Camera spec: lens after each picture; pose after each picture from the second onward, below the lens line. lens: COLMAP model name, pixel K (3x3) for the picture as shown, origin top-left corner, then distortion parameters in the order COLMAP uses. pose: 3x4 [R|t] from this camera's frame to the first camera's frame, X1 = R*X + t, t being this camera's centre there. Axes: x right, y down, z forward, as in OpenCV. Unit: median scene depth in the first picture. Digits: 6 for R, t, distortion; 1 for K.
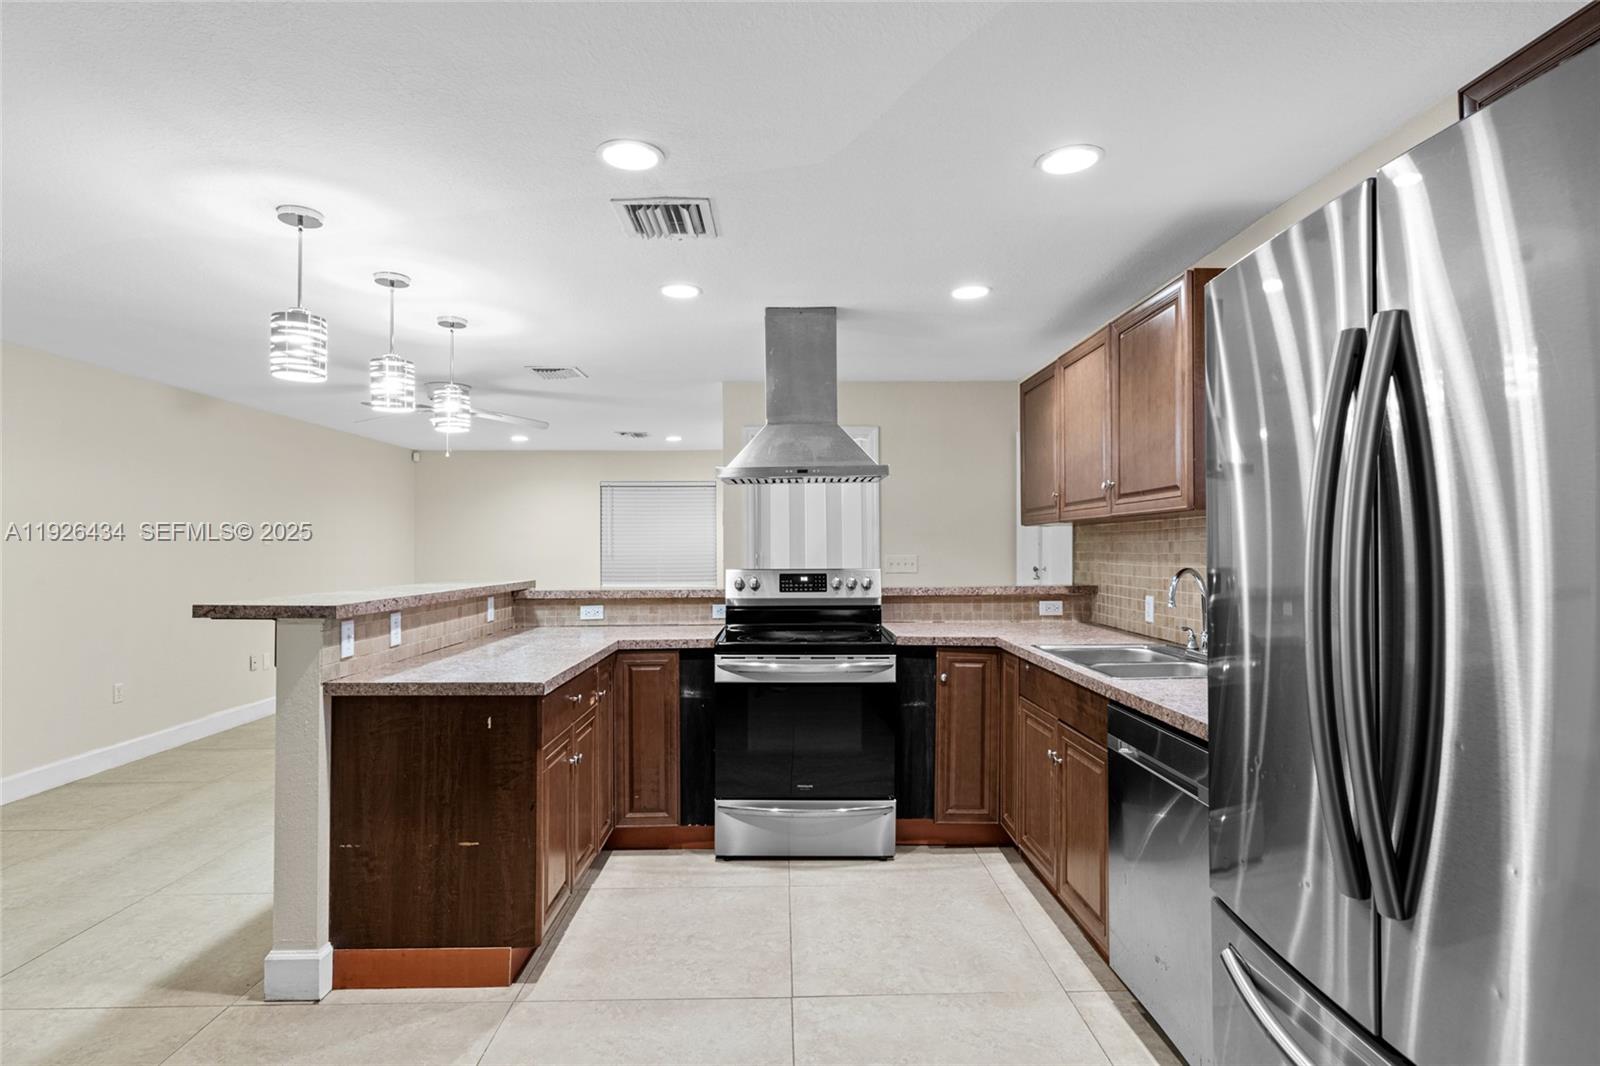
lens RADIAL K [[855.8, 0, 803.1], [0, 855.8, 537.5], [0, 0, 1]] dist [0.013046, -0.004000]
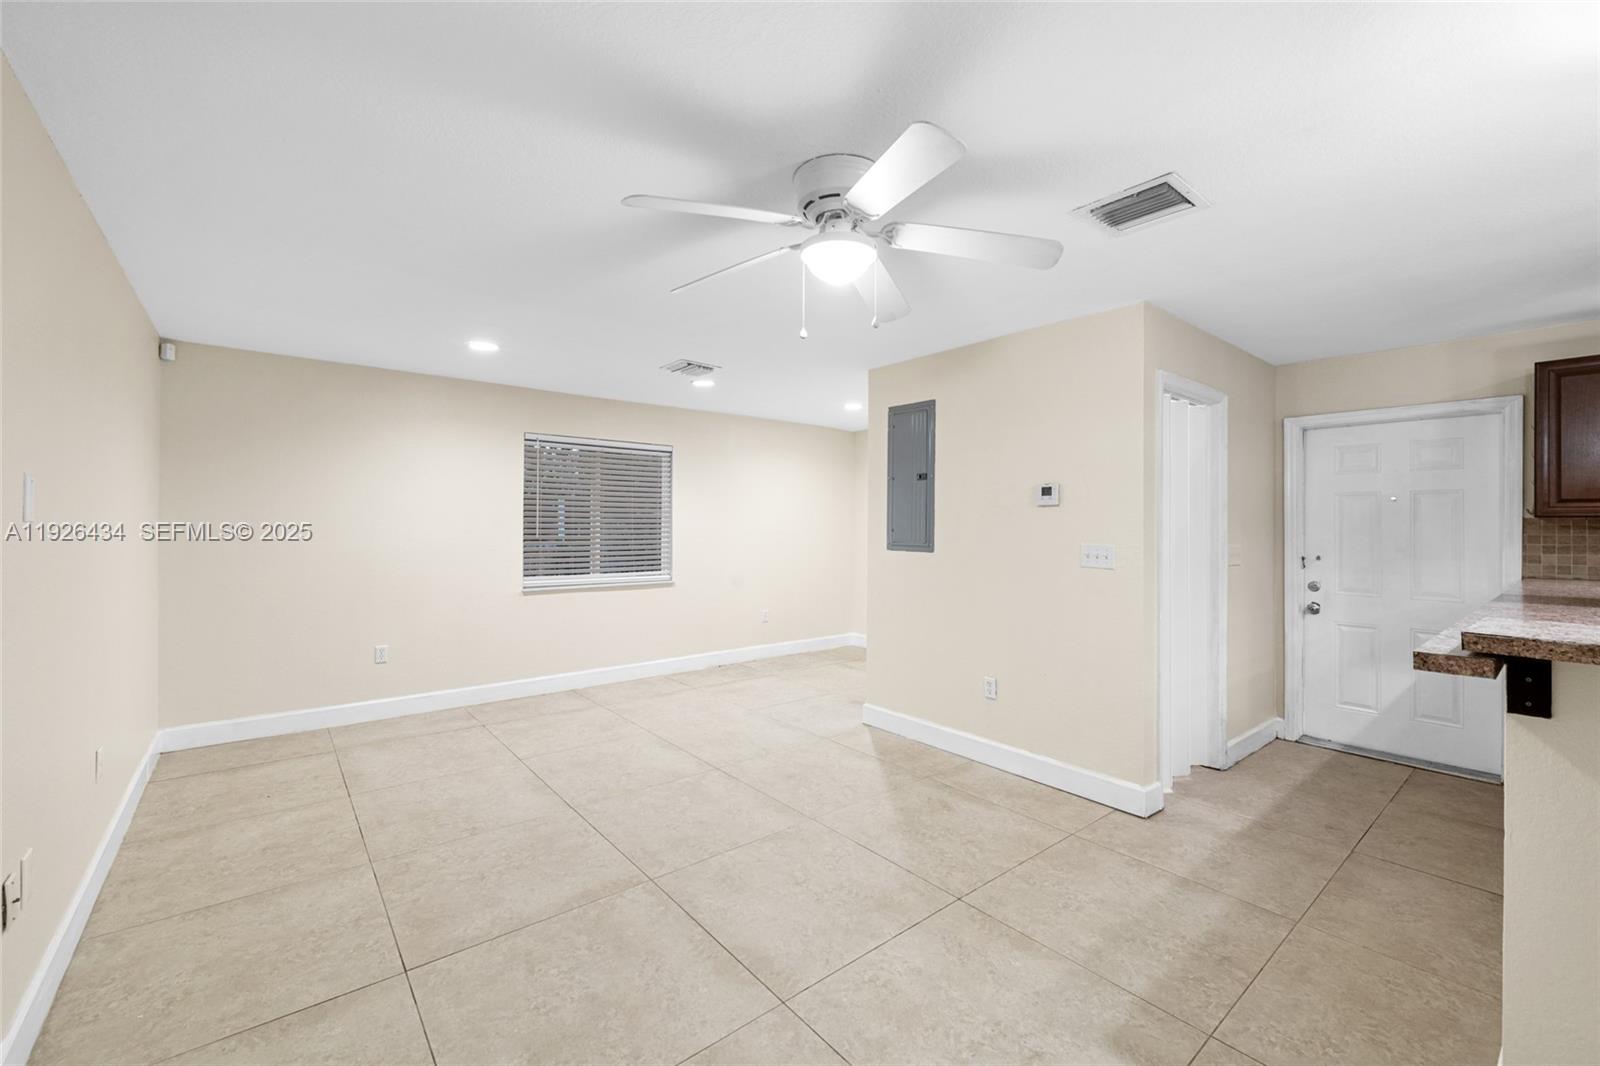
lens RADIAL K [[657.5, 0, 801.3], [0, 657.5, 517.3], [0, 0, 1]] dist [0.006305, -0.002322]
pose [[0.782951, 0.017099, 0.621849, -1.061857], [-0.018652, 0.999818, -0.004008, 0.005610], [-0.621804, -0.008461, 0.783127, 1.226564]]
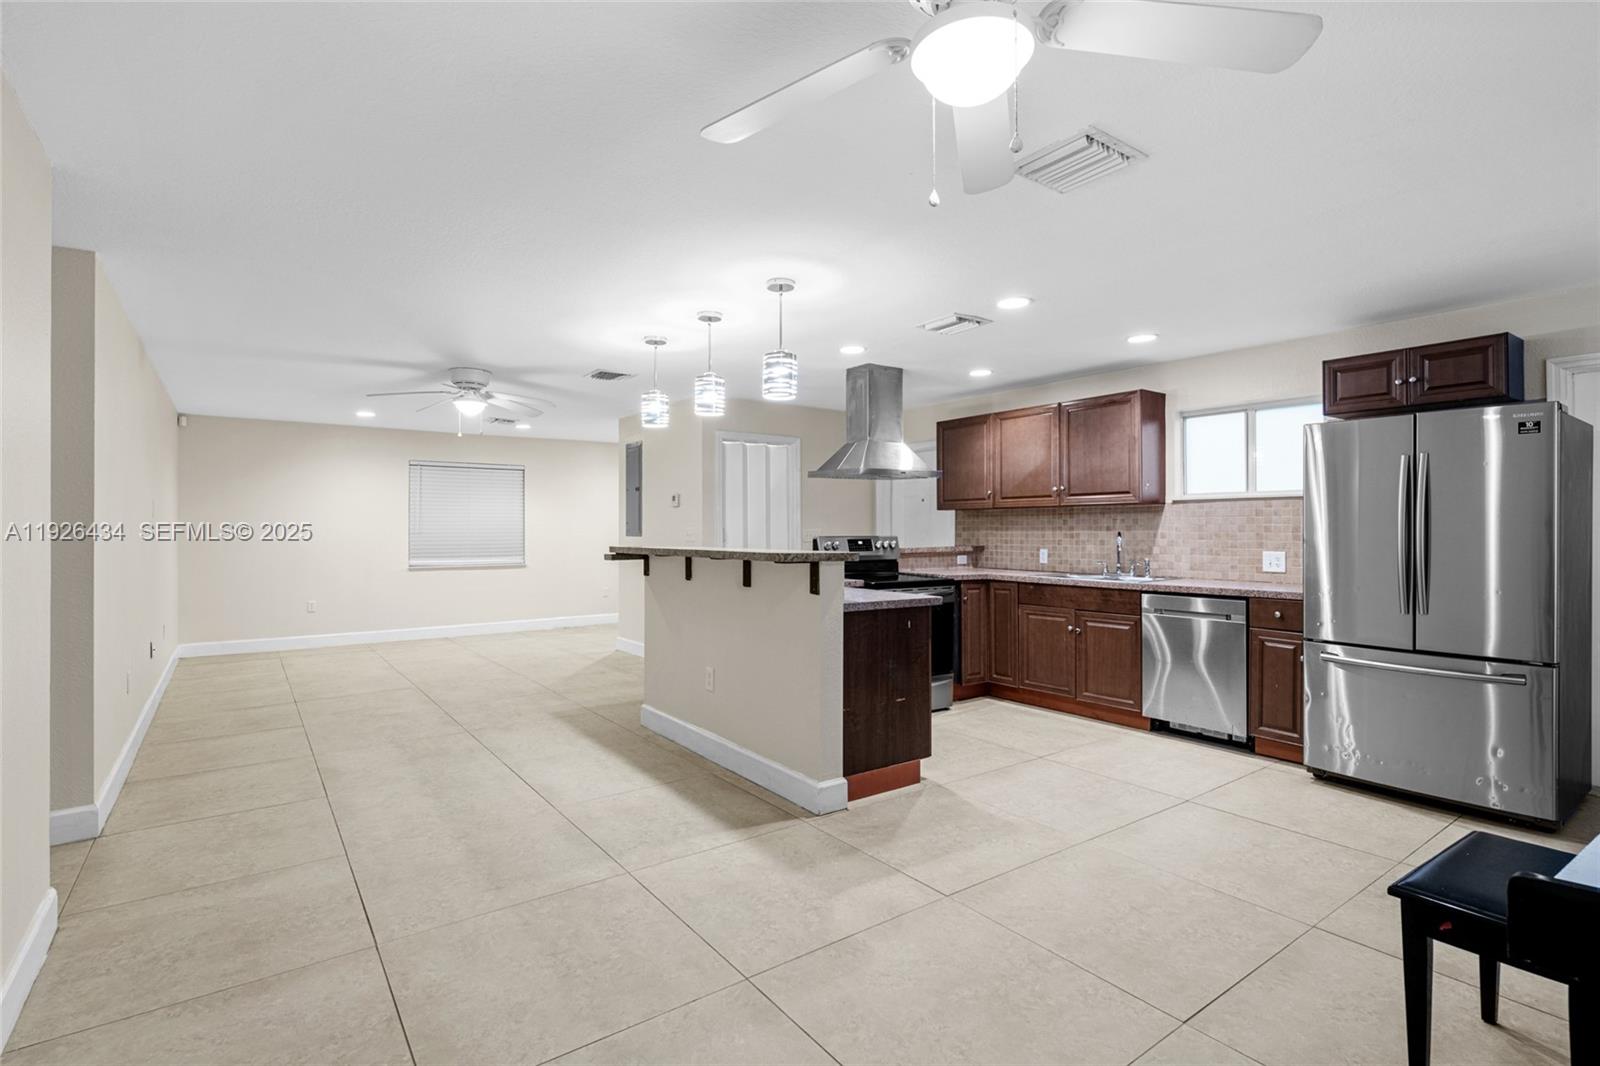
lens RADIAL K [[769.7, 0, 801.9], [0, 769.7, 524.0], [0, 0, 1]] dist [0.008908, -0.007164]
pose [[0.818980, 0.007320, 0.573775, -1.033673], [-0.008383, 0.999965, -0.000791, 0.021156], [-0.573761, -0.004162, 0.819012, -0.059888]]
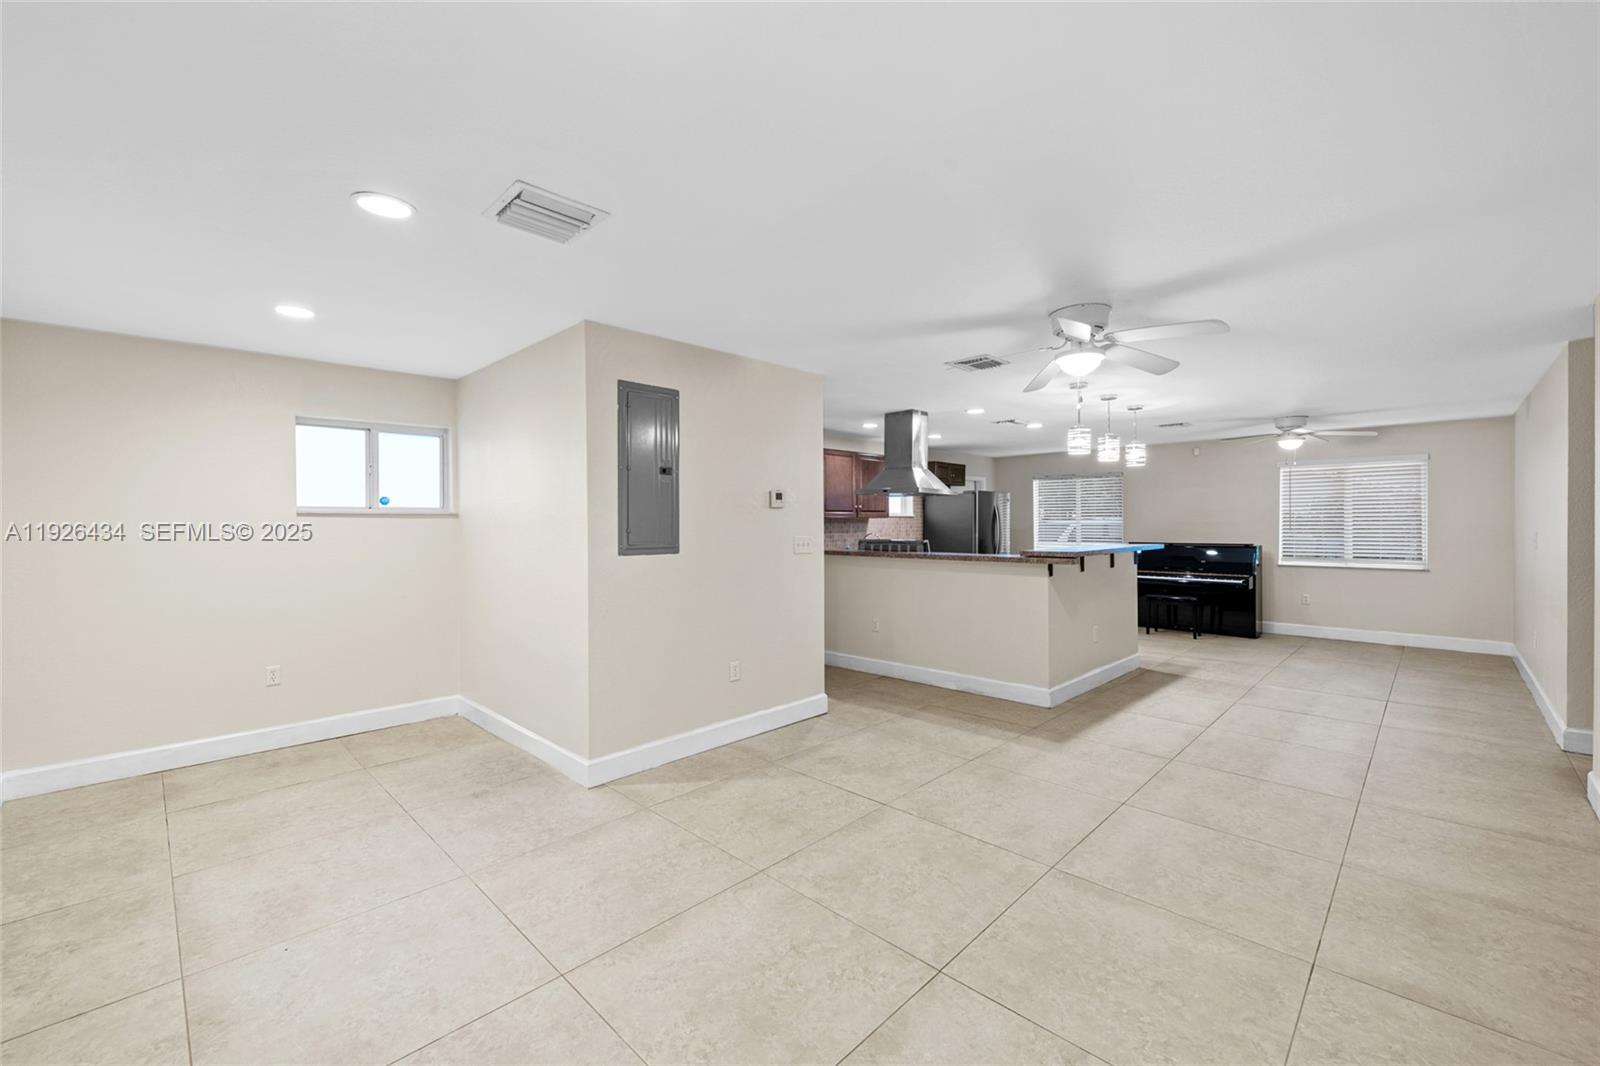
lens RADIAL K [[657.5, 0, 791.2], [0, 657.5, 524.4], [0, 0, 1]] dist [0.006305, -0.002322]
pose [[-0.702332, 0.007131, 0.711814, -1.061330], [0.000099, 0.999951, -0.009919, 0.022066], [-0.711849, -0.006896, -0.702298, 2.647703]]
